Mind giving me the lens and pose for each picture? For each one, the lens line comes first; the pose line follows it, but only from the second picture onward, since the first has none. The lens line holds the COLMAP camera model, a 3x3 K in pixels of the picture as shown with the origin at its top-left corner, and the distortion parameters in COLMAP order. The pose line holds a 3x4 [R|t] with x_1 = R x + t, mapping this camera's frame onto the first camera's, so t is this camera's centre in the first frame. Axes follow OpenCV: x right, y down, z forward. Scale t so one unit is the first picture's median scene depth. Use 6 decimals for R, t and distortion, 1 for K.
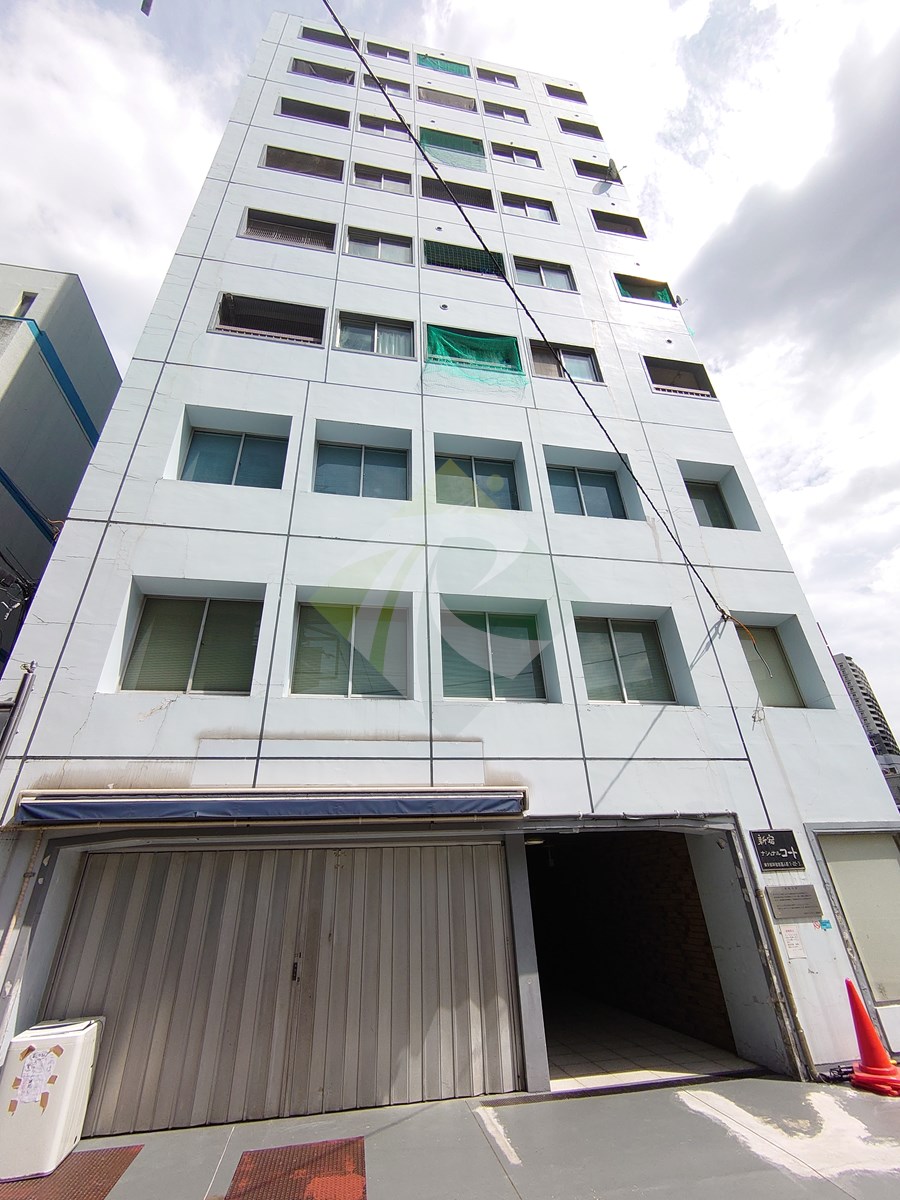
lens RADIAL K [[518.4, 0, 446.3], [0, 518.4, 595.1], [0, 0, 1]] dist [0.002534, -0.001521]
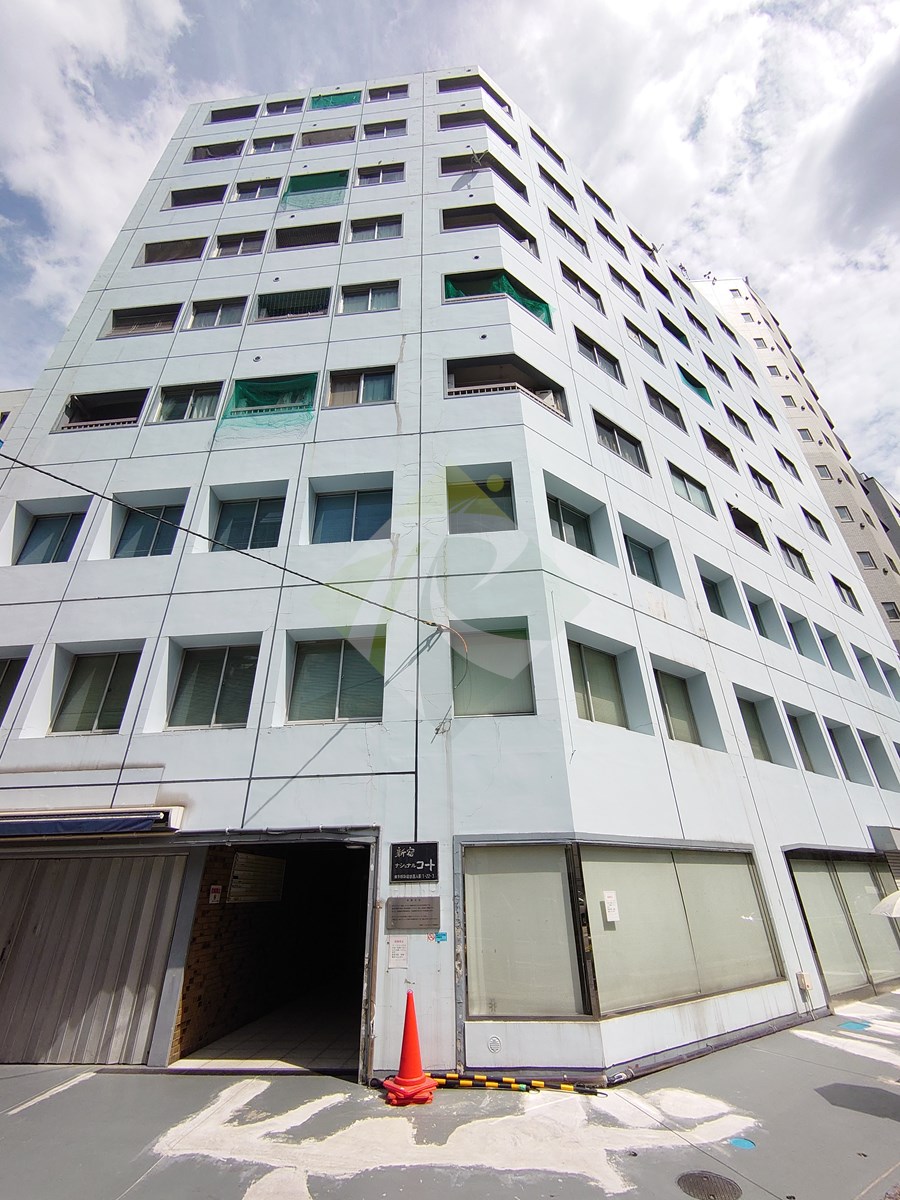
lens RADIAL K [[518.4, 0, 448.0], [0, 518.4, 601.9], [0, 0, 1]] dist [0.002534, -0.001521]
pose [[0.963388, -0.113602, -0.242853, 1.019974], [0.118287, 0.992968, 0.004747, -0.013761], [0.240606, -0.033300, 0.970052, 0.045473]]
